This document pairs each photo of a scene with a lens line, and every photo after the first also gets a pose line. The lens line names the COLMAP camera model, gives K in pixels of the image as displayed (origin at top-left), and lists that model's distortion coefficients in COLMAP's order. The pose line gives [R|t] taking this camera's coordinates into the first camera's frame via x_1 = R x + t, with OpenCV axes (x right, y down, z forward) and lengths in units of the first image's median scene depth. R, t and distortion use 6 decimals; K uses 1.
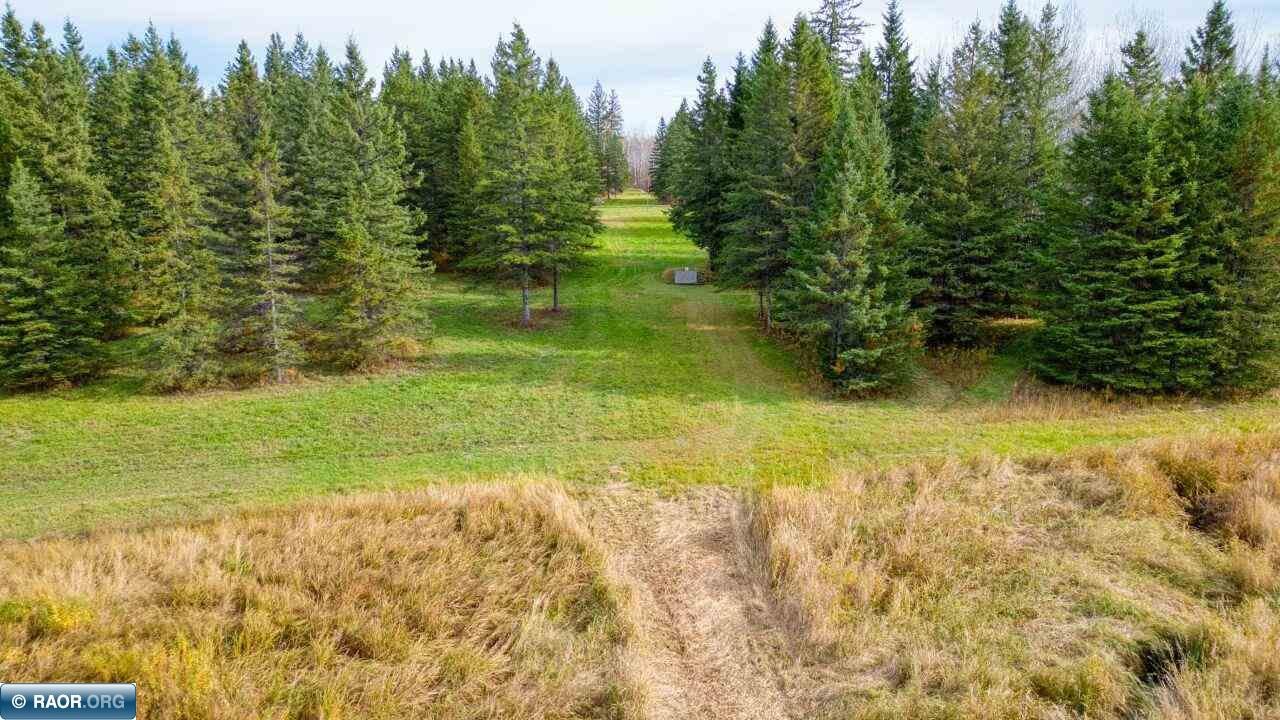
lens RADIAL K [[874.1, 0, 621.6], [0, 874.1, 351.5], [0, 0, 1]] dist [0.079227, -0.092205]
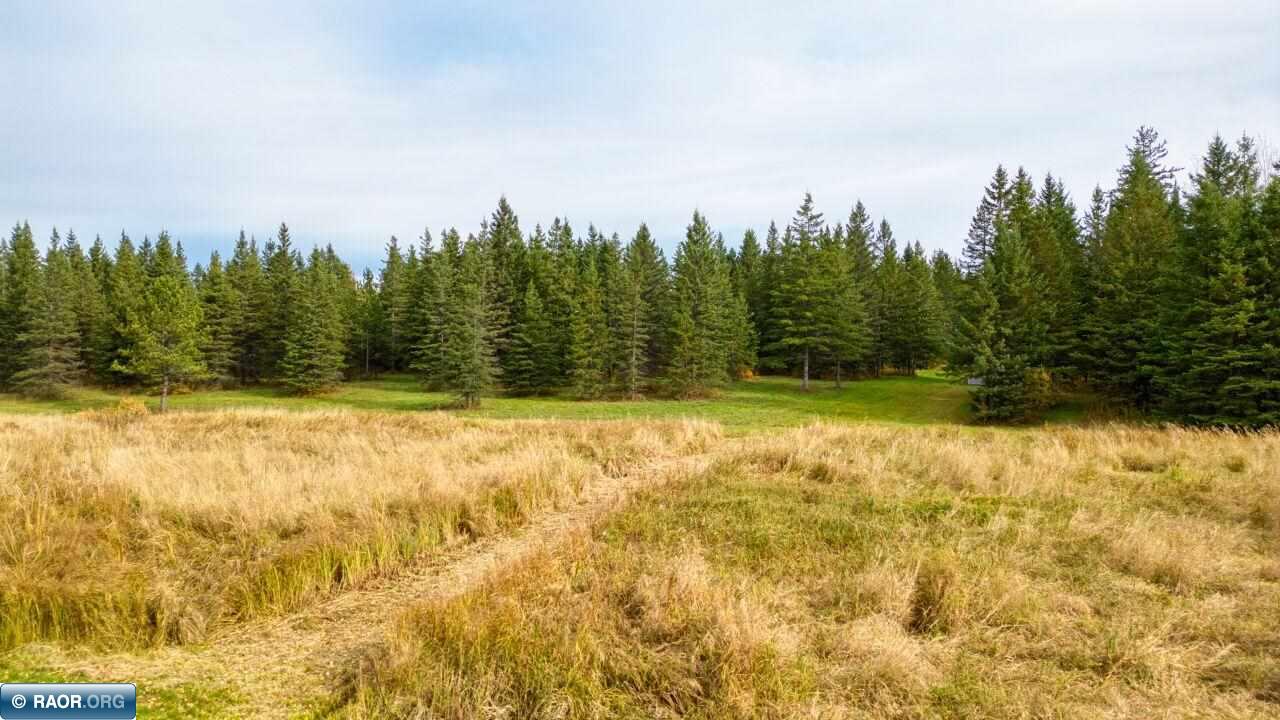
lens RADIAL K [[874.1, 0, 621.6], [0, 874.1, 351.5], [0, 0, 1]] dist [0.079227, -0.092205]
pose [[0.837218, 0.002567, -0.546863, 0.551002], [-0.119826, 0.976550, -0.178863, 0.258091], [0.533580, 0.215276, 0.817893, -0.453197]]
